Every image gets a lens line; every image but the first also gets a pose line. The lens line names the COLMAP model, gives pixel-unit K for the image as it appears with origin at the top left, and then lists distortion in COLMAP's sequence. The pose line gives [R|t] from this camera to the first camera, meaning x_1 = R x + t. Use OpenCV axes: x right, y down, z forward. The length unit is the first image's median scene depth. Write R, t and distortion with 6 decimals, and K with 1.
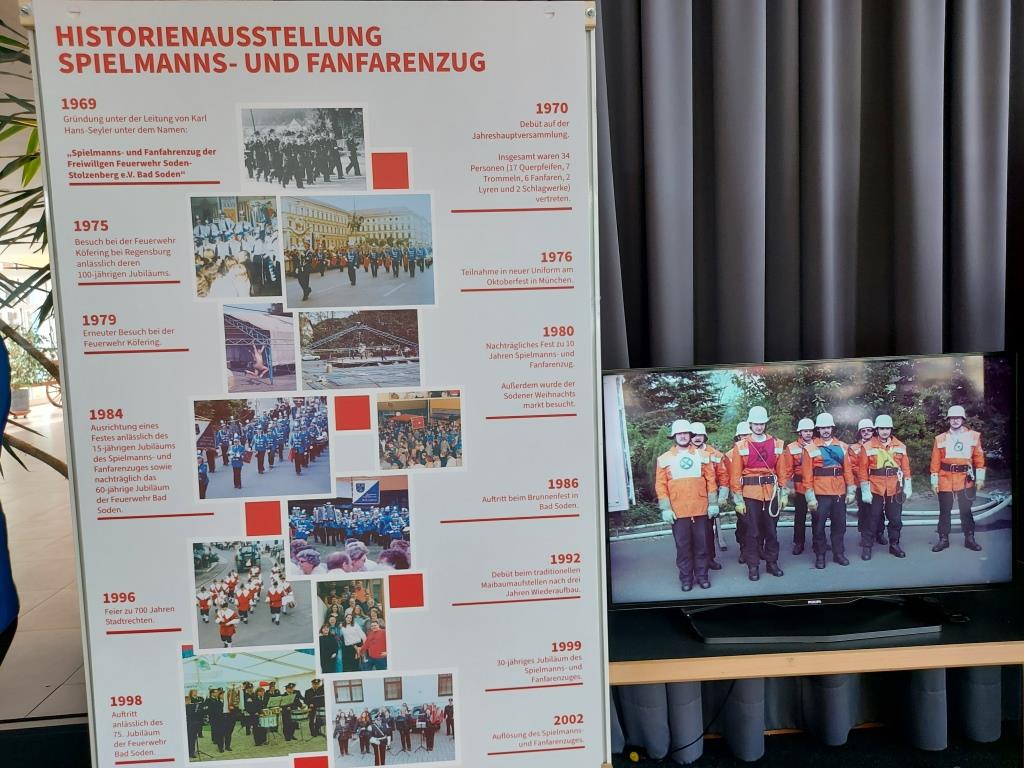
lens RADIAL K [[757.1, 0, 510.4], [0, 757.1, 384.2], [0, 0, 1]] dist [0.049490, -0.035506]
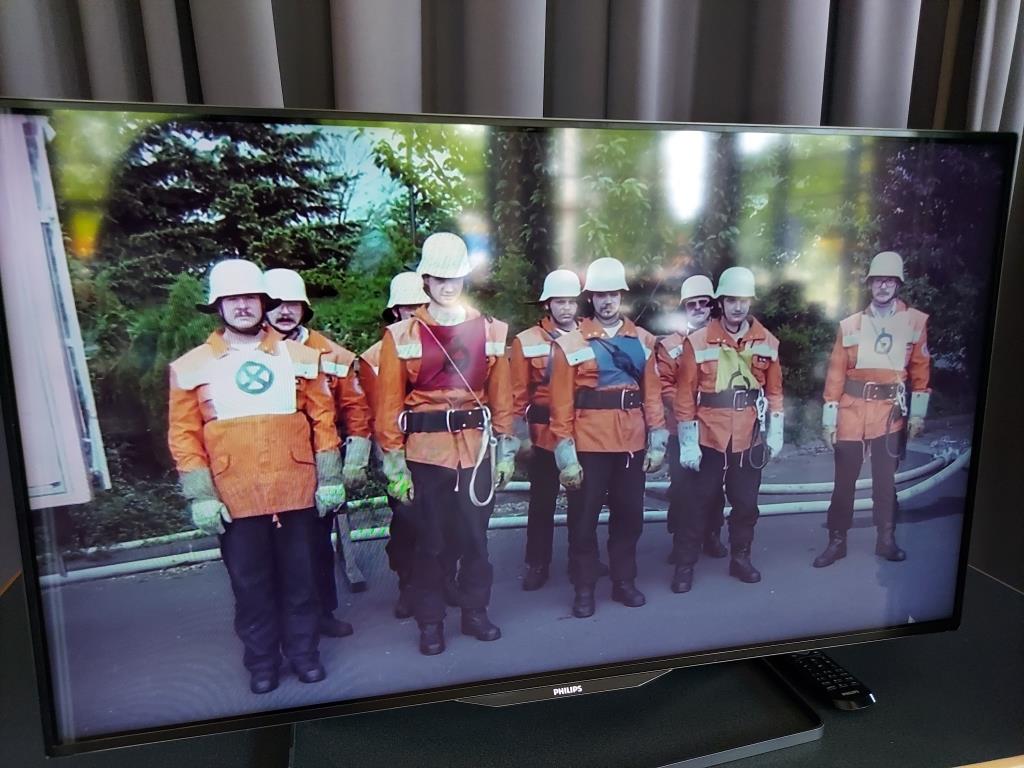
lens RADIAL K [[757.1, 0, 503.7], [0, 757.1, 378.7], [0, 0, 1]] dist [0.049490, -0.035506]
pose [[0.981011, 0.007397, 0.193811, 0.279619], [-0.028599, 0.993866, 0.106828, 0.060696], [-0.191832, -0.110342, 0.975205, 0.607042]]
